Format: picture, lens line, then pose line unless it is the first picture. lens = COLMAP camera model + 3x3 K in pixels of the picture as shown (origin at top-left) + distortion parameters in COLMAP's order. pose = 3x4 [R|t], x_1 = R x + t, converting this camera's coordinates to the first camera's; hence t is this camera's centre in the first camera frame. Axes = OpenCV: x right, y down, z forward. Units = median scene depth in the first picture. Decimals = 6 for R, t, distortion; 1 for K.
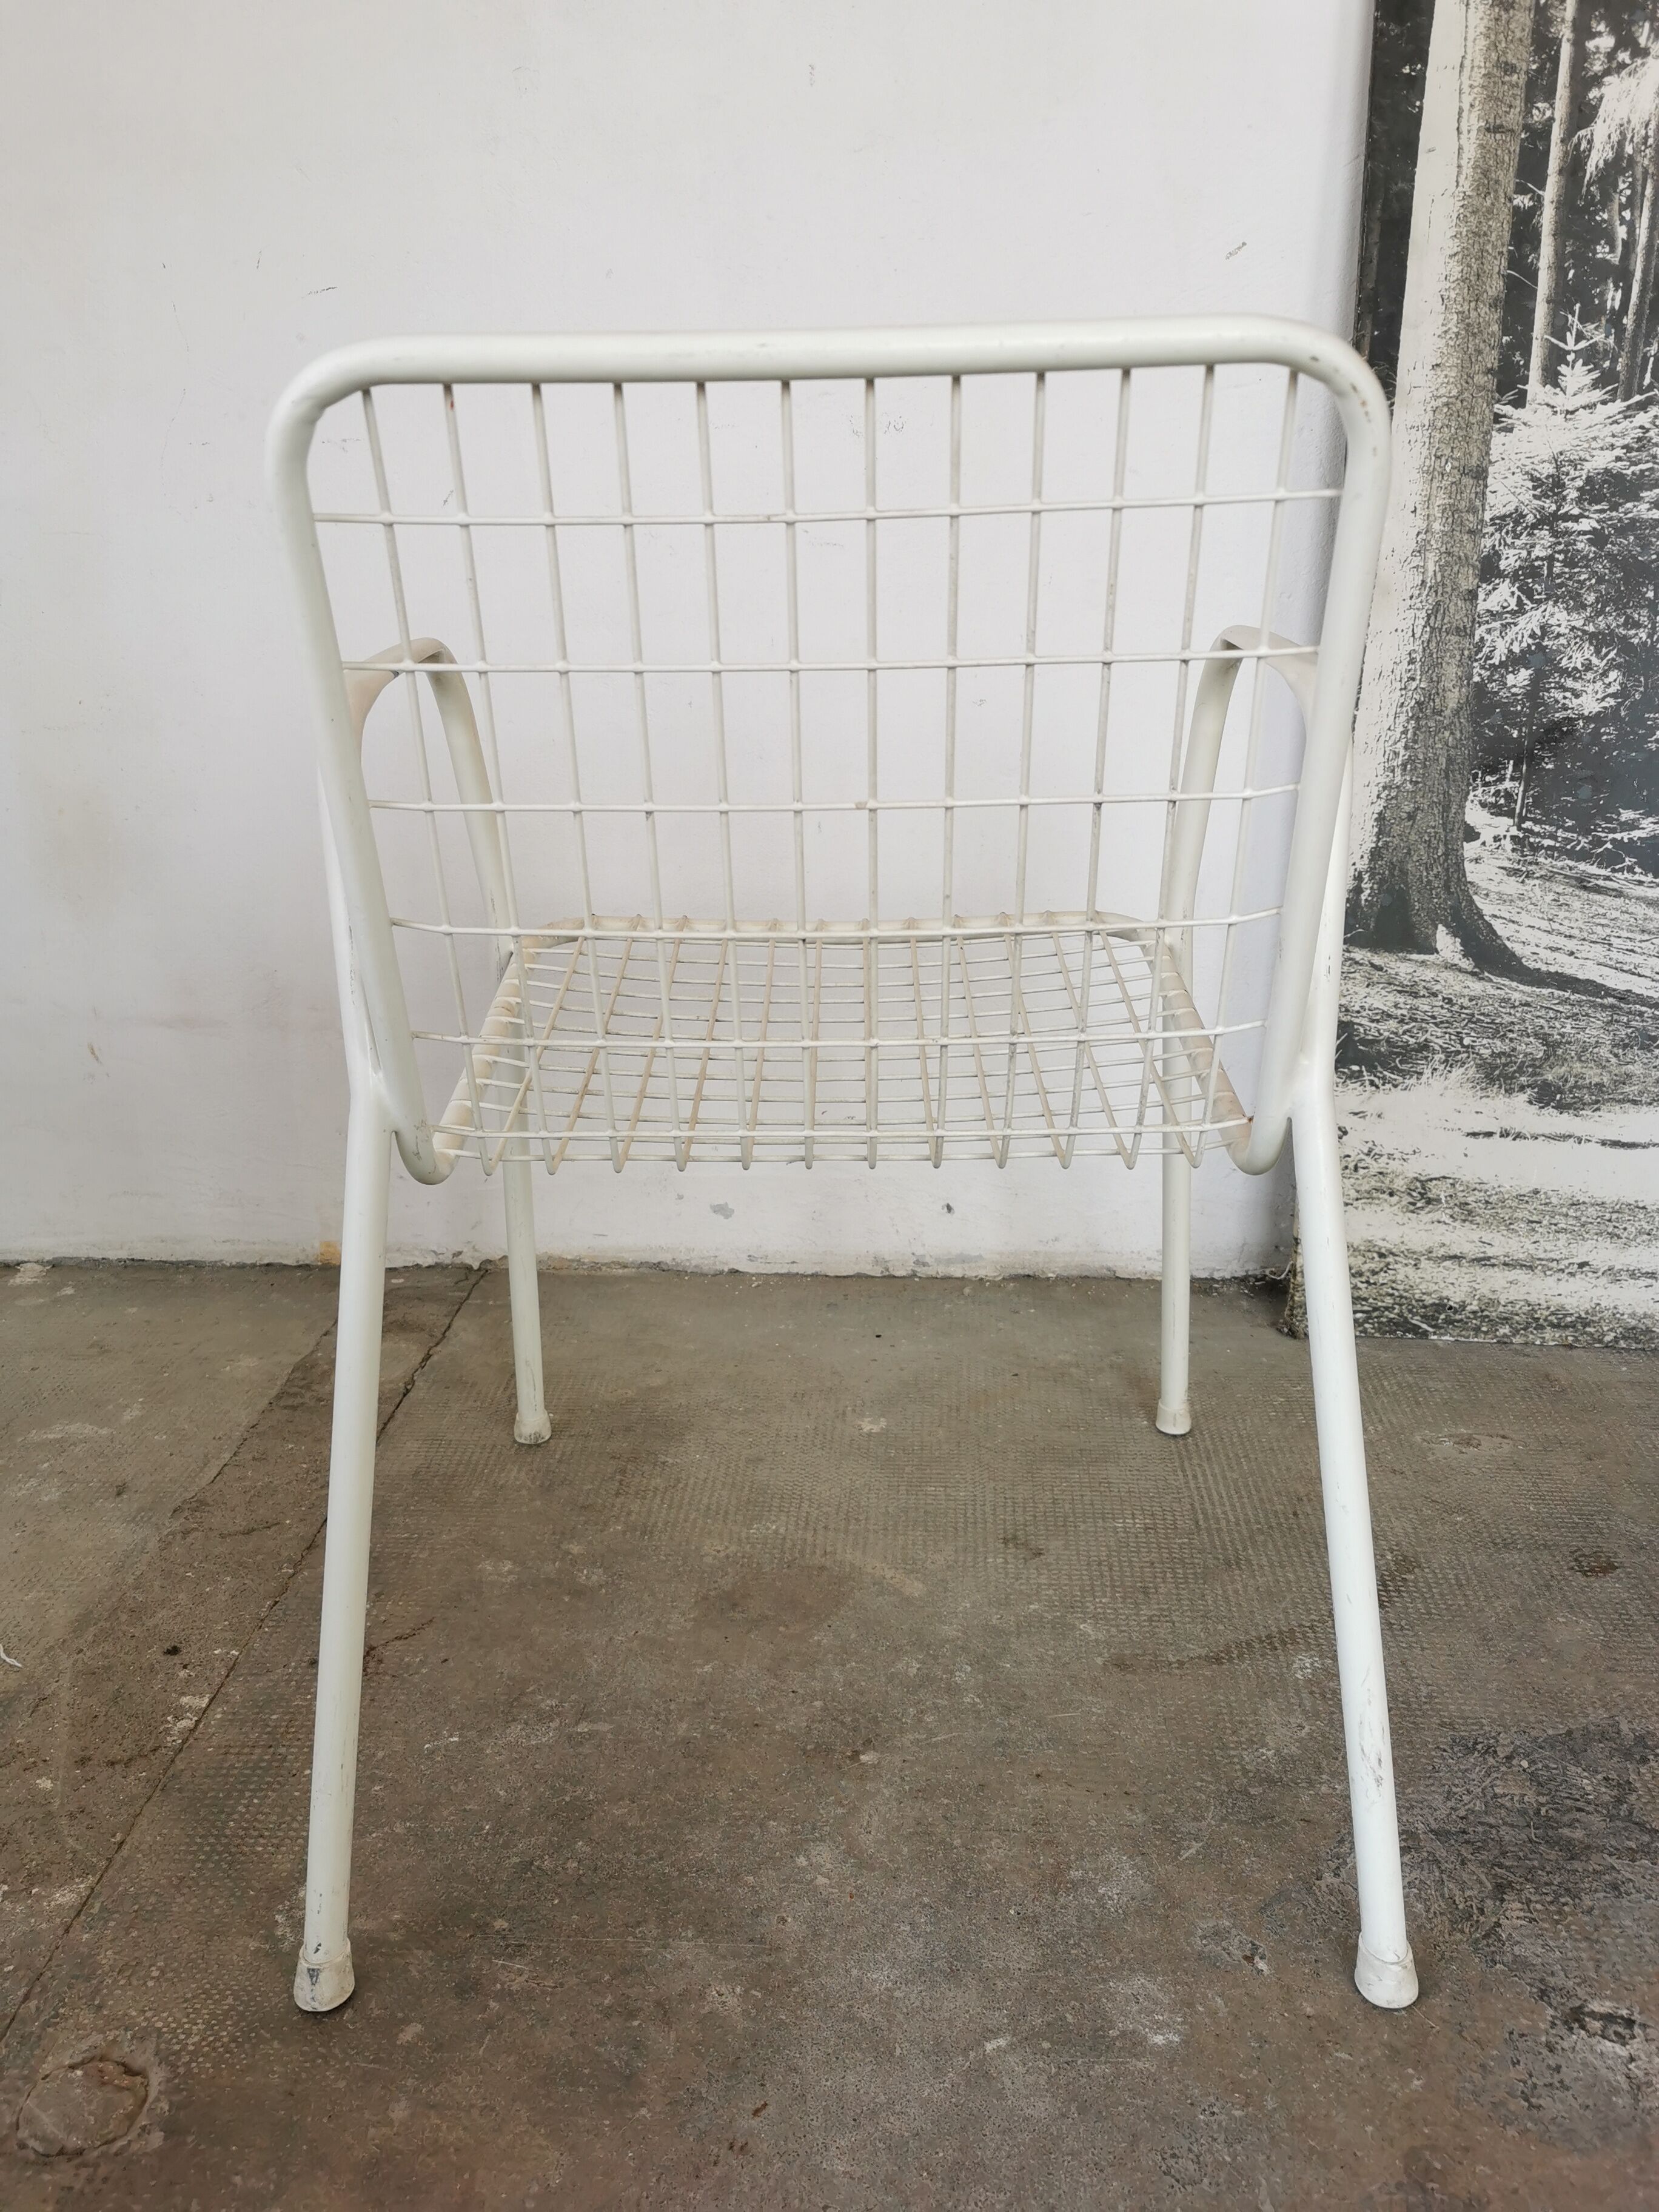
lens RADIAL K [[1740.9, 0, 830.6], [0, 1740.9, 1090.6], [0, 0, 1]] dist [0.063591, -0.091210]
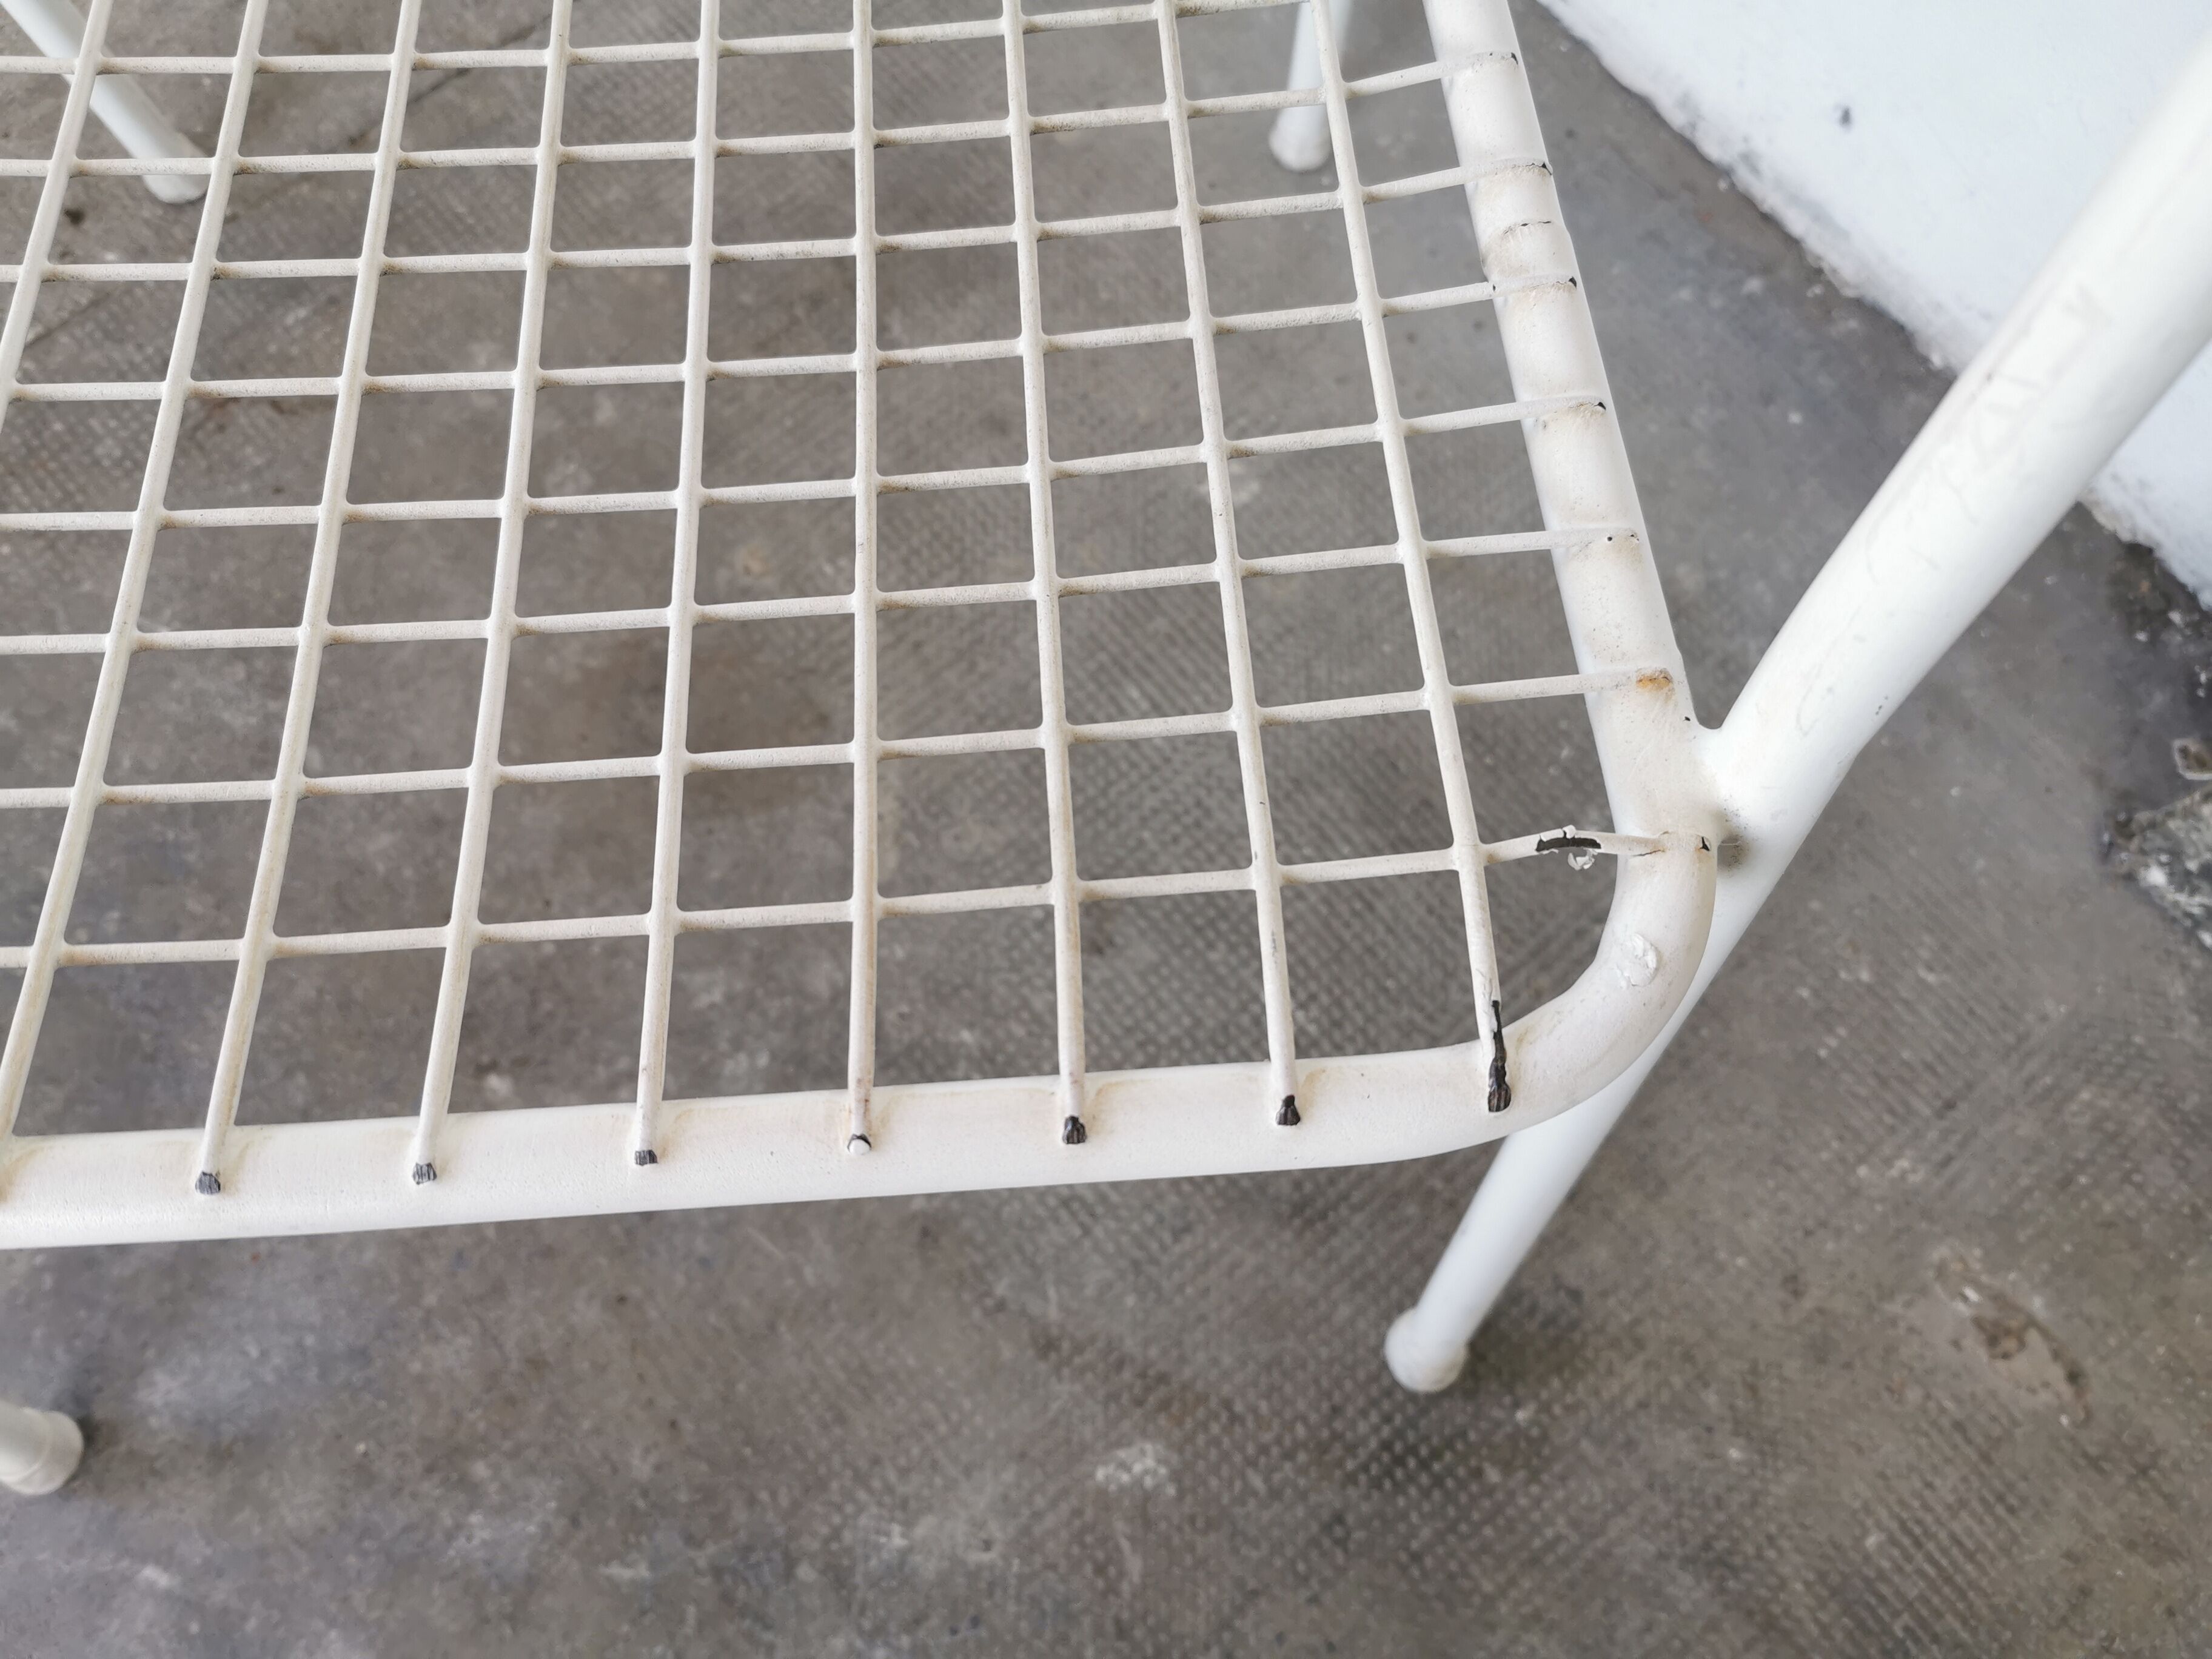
lens RADIAL K [[1740.9, 0, 1101.6], [0, 1740.9, 840.9], [0, 0, 1]] dist [0.063591, -0.091210]
pose [[0.692281, 0.698553, -0.181028, 0.202478], [-0.252999, 0.469887, 0.845694, -0.247554], [0.675825, -0.539658, 0.502026, 0.737309]]
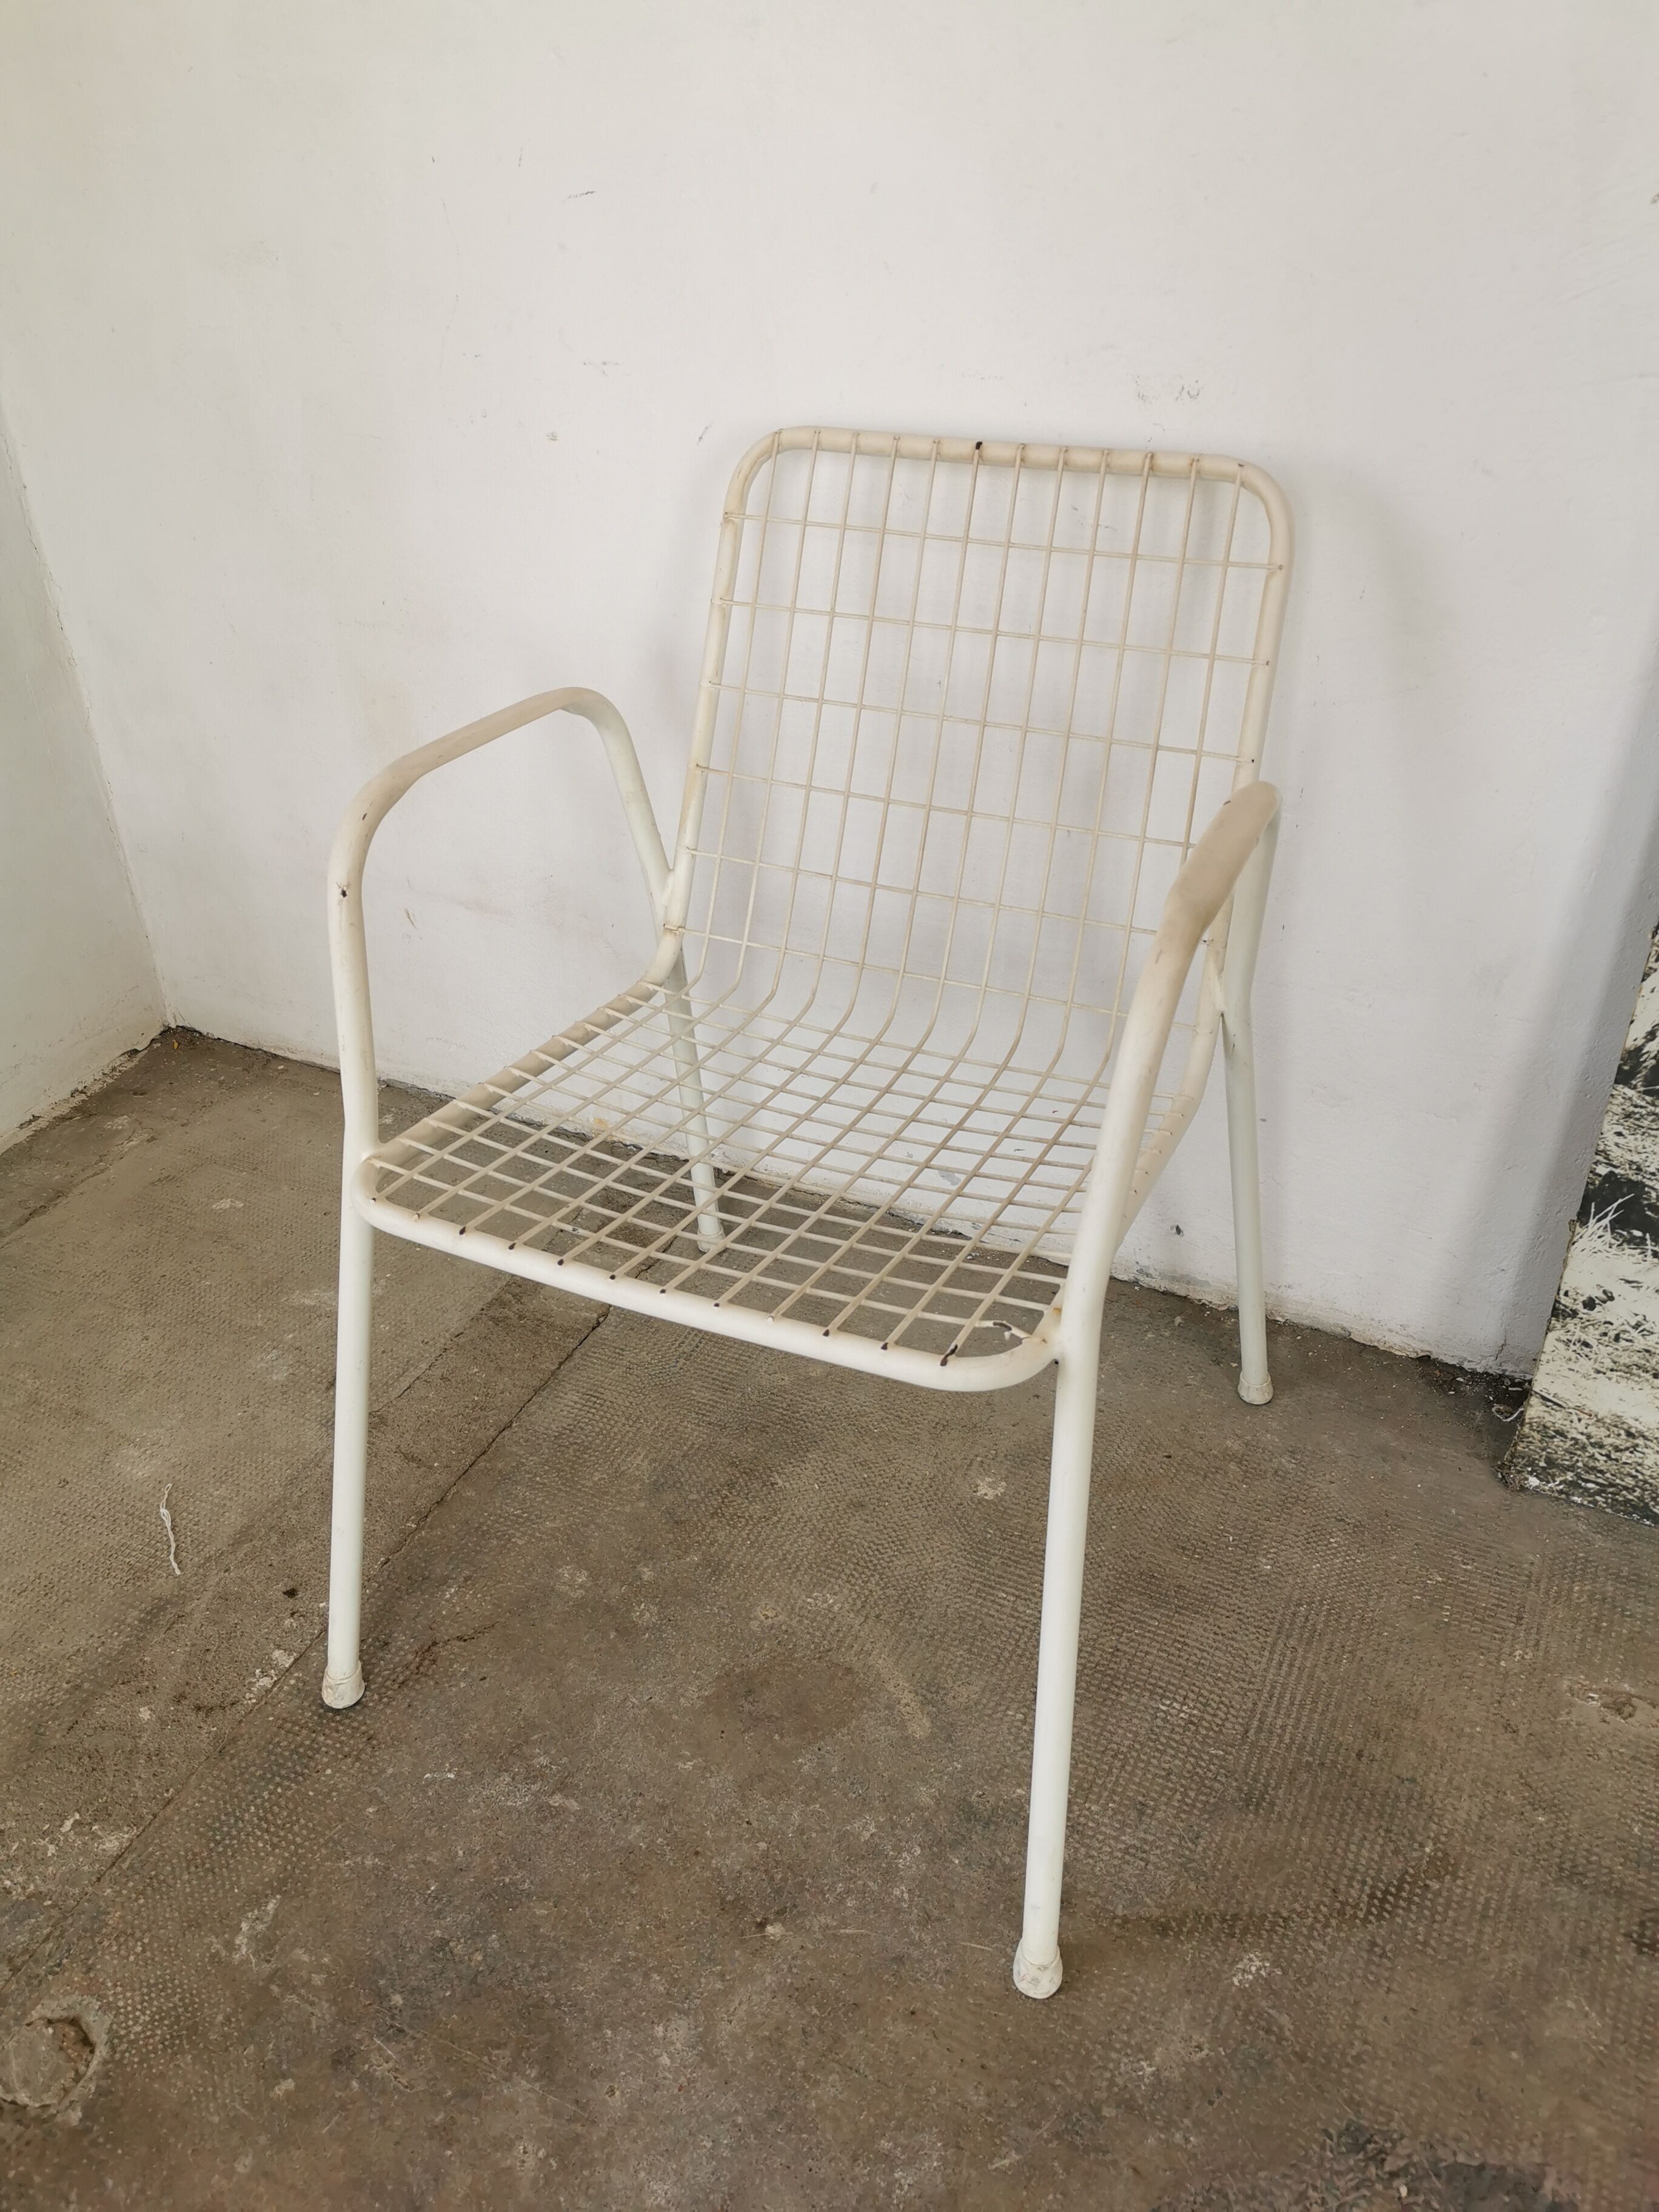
lens RADIAL K [[1740.9, 0, 820.3], [0, 1740.9, 1088.1], [0, 0, 1]] dist [0.063591, -0.091210]
pose [[0.922779, 0.194884, -0.332413, 0.254501], [-0.097885, 0.952932, 0.286947, -0.345353], [0.372688, -0.232251, 0.898422, 0.151675]]
